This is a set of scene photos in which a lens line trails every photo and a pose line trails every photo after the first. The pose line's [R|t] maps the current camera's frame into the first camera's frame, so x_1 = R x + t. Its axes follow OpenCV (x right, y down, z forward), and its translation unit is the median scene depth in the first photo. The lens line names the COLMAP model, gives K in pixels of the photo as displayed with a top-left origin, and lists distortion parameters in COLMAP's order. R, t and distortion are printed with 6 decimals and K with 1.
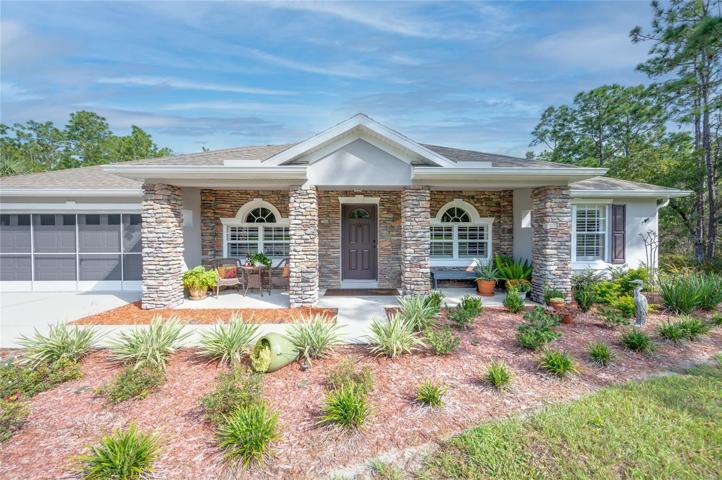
lens RADIAL K [[284.5, 0, 361.0], [0, 284.5, 240.0], [0, 0, 1]] dist [0.001781, 0.000012]
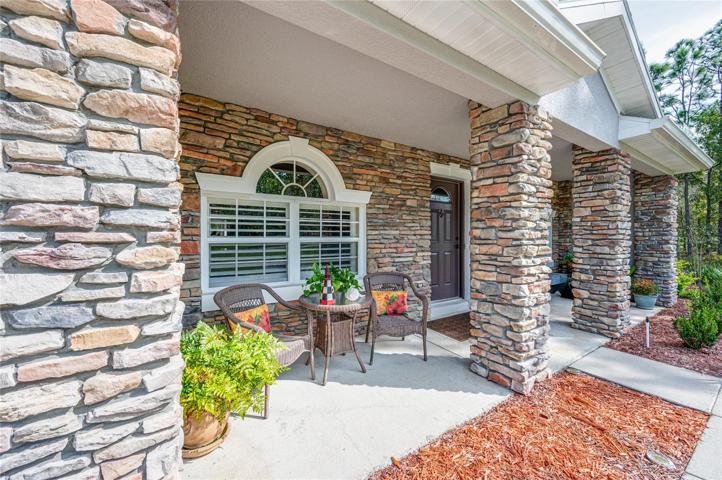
lens RADIAL K [[284.5, 0, 361.0], [0, 284.5, 240.0], [0, 0, 1]] dist [0.001781, 0.000012]
pose [[0.846426, -0.005517, 0.532477, -0.508151], [0.011074, 0.999912, -0.007243, 0.010436], [-0.532391, 0.012027, 0.846413, 0.588998]]
